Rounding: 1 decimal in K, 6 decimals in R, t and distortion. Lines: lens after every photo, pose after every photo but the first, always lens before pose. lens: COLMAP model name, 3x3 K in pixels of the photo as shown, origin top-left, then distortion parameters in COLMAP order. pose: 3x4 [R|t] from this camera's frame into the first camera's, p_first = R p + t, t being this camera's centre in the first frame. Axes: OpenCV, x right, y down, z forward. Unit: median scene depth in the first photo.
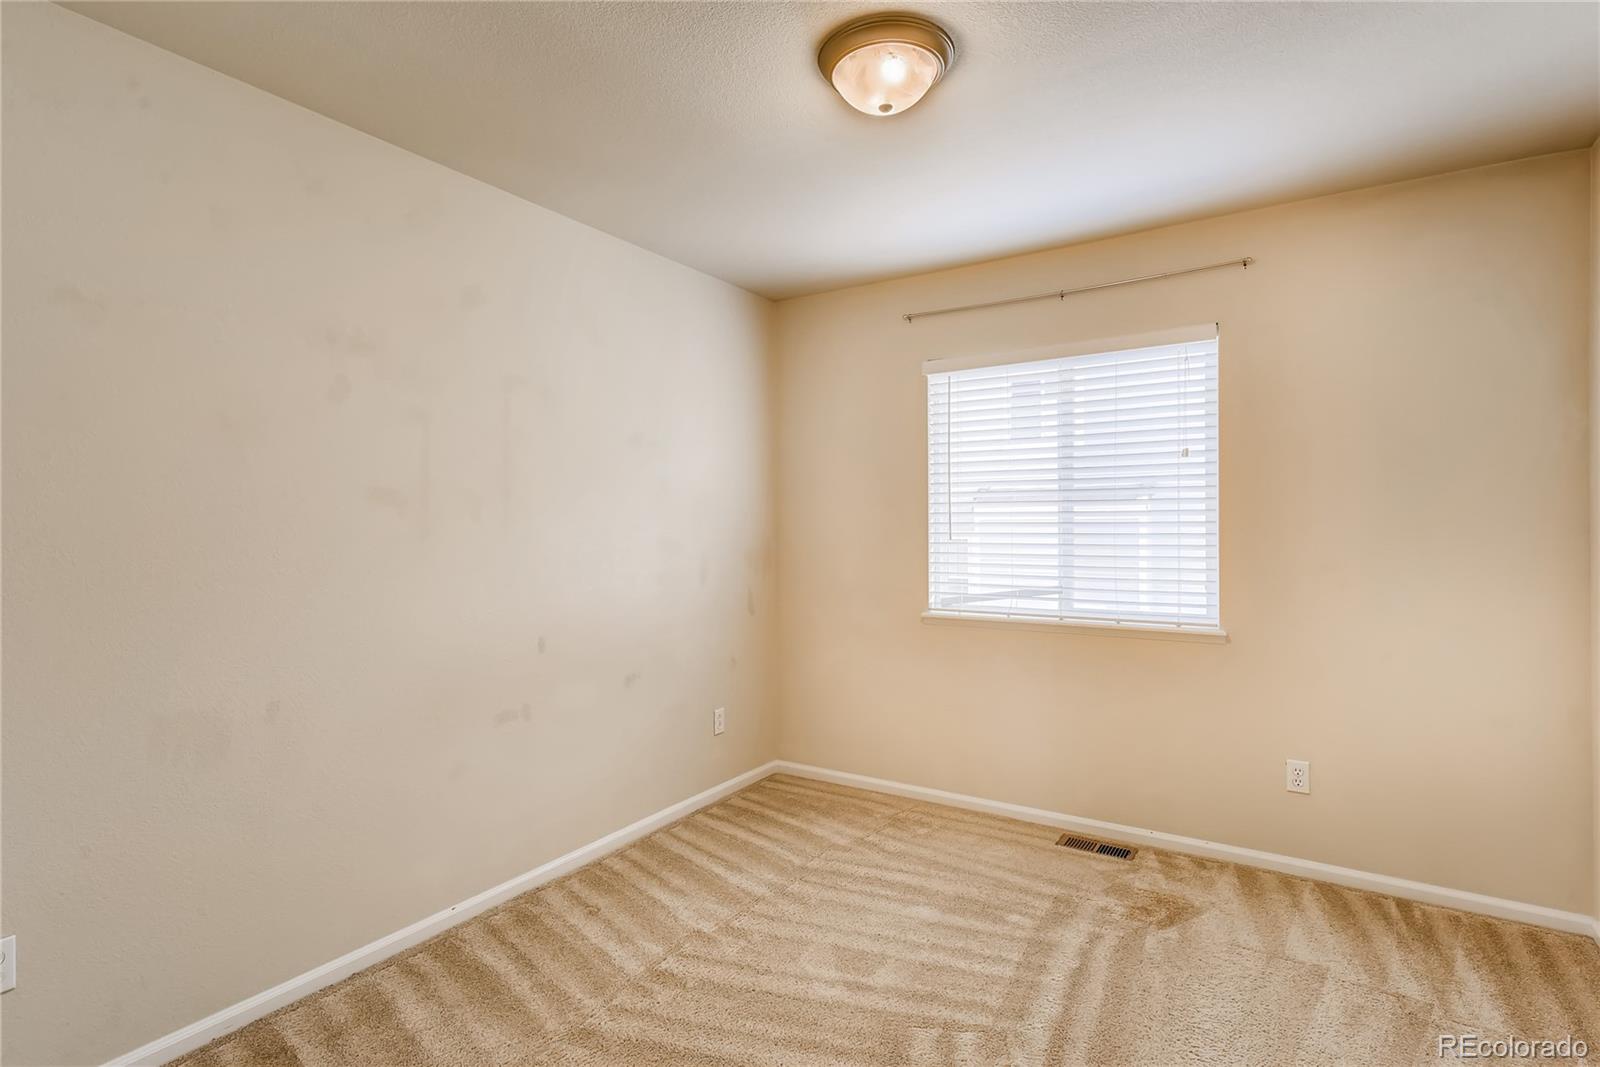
lens RADIAL K [[806.1, 0, 799.9], [0, 806.1, 523.6], [0, 0, 1]] dist [0.031353, -0.011885]
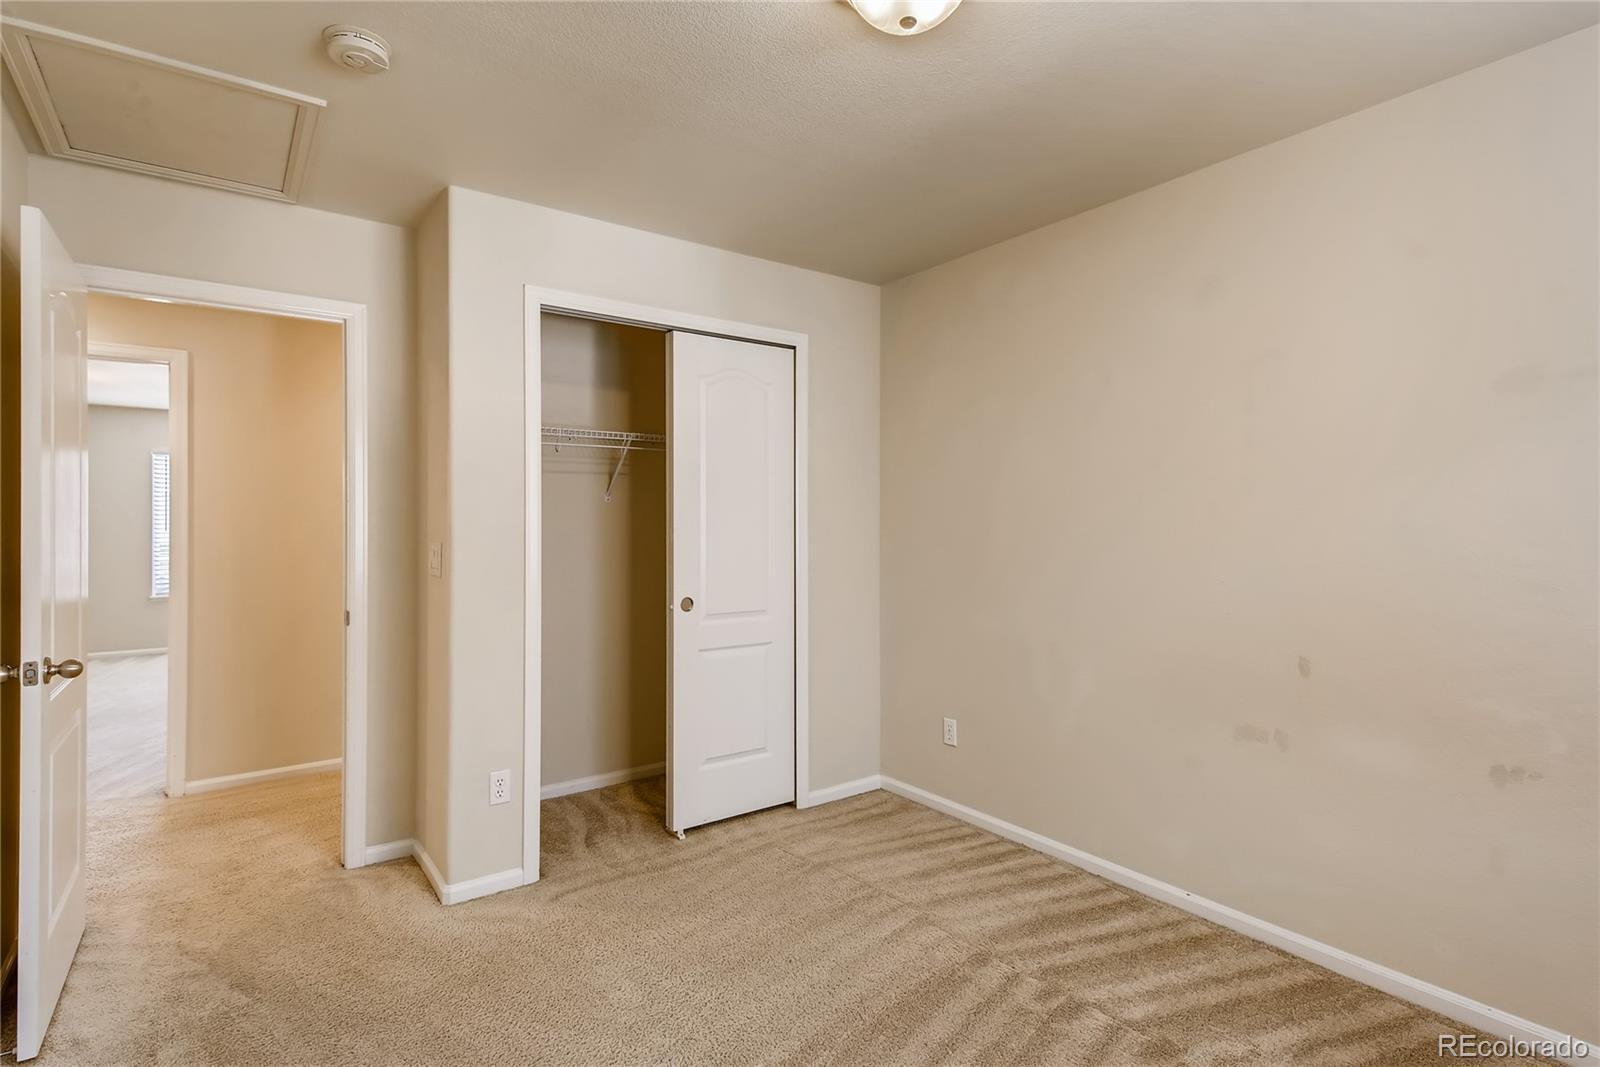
lens RADIAL K [[806.1, 0, 798.7], [0, 806.1, 528.4], [0, 0, 1]] dist [0.031353, -0.011885]
pose [[-0.379583, 0.015009, -0.925036, 0.732447], [0.007869, 0.999885, 0.012994, -0.002961], [0.925124, -0.002347, -0.379658, 0.981977]]
